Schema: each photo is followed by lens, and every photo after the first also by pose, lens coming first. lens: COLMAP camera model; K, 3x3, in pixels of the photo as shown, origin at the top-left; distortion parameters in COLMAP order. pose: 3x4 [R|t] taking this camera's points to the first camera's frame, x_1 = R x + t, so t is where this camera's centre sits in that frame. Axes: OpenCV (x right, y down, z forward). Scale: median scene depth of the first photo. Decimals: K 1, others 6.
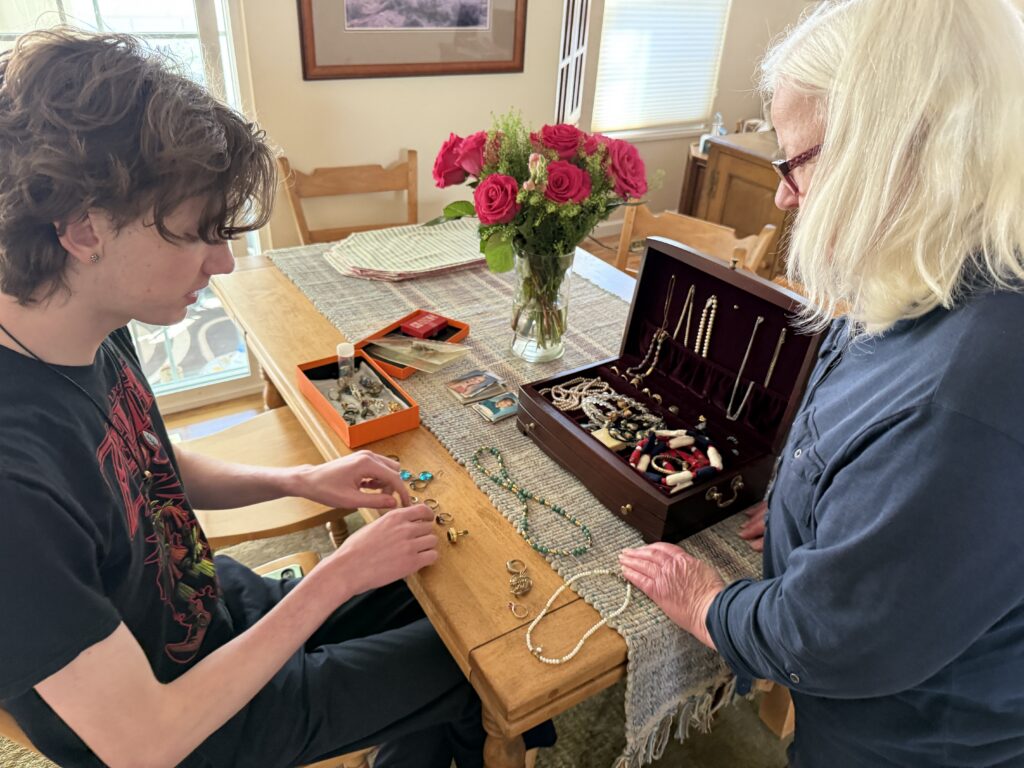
lens RADIAL K [[718.0, 0, 512.0], [0, 718.0, 384.0], [0, 0, 1]] dist [-0.004736, 0.001548]
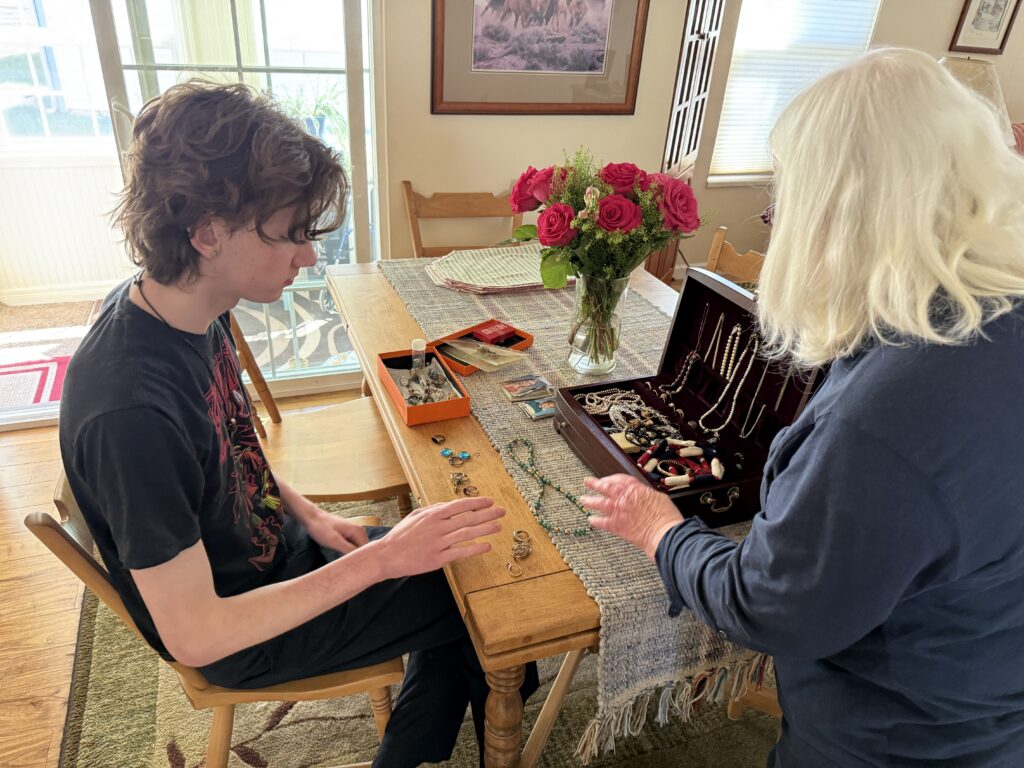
lens RADIAL K [[743.3, 0, 512.0], [0, 743.3, 384.0], [0, 0, 1]] dist [-0.006335, -0.003532]
pose [[0.976969, 0.103171, -0.186781, 0.154695], [-0.112486, 0.992850, -0.039947, 0.048971], [0.181325, 0.060037, 0.981589, -0.157873]]
